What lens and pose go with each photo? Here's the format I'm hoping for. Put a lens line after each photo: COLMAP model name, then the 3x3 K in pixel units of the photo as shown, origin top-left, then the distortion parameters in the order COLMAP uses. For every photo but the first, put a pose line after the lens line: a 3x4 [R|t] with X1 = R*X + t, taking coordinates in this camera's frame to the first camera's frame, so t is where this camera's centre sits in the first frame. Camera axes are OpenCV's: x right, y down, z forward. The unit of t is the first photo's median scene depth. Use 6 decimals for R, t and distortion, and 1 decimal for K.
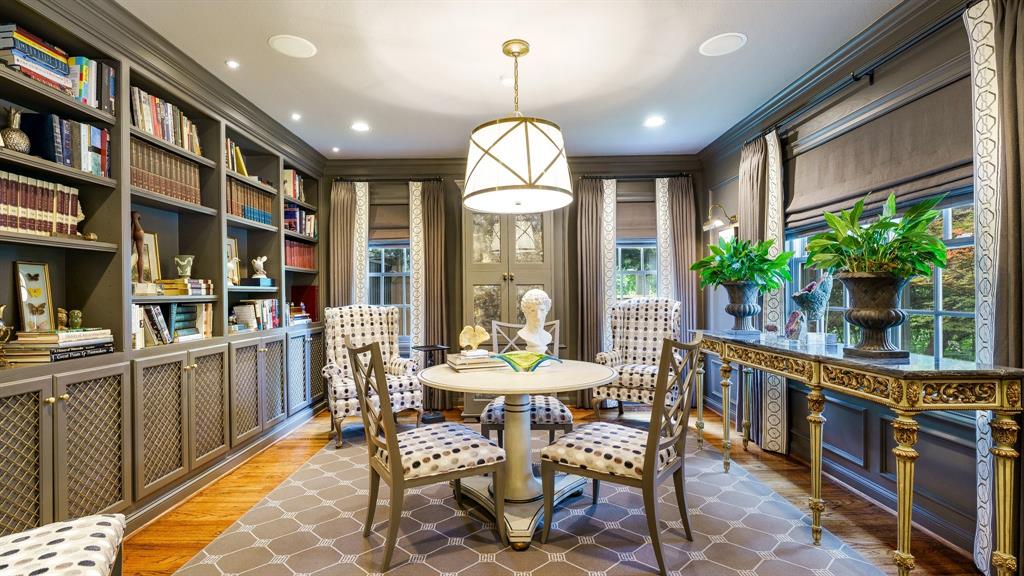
lens RADIAL K [[478.9, 0, 509.8], [0, 478.9, 289.2], [0, 0, 1]] dist [-0.002296, -0.003556]
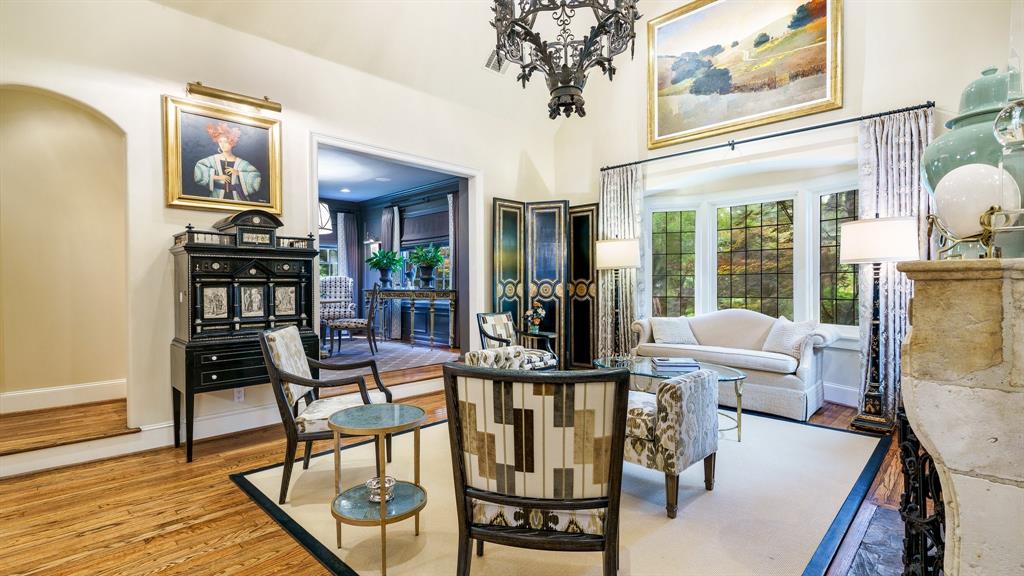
lens RADIAL K [[478.9, 0, 518.7], [0, 478.9, 293.9], [0, 0, 1]] dist [-0.002296, -0.003556]
pose [[0.700572, -0.005758, 0.713559, -0.765785], [-0.006356, 0.999877, 0.014308, 0.075590], [-0.713554, -0.014559, 0.700449, -1.174041]]
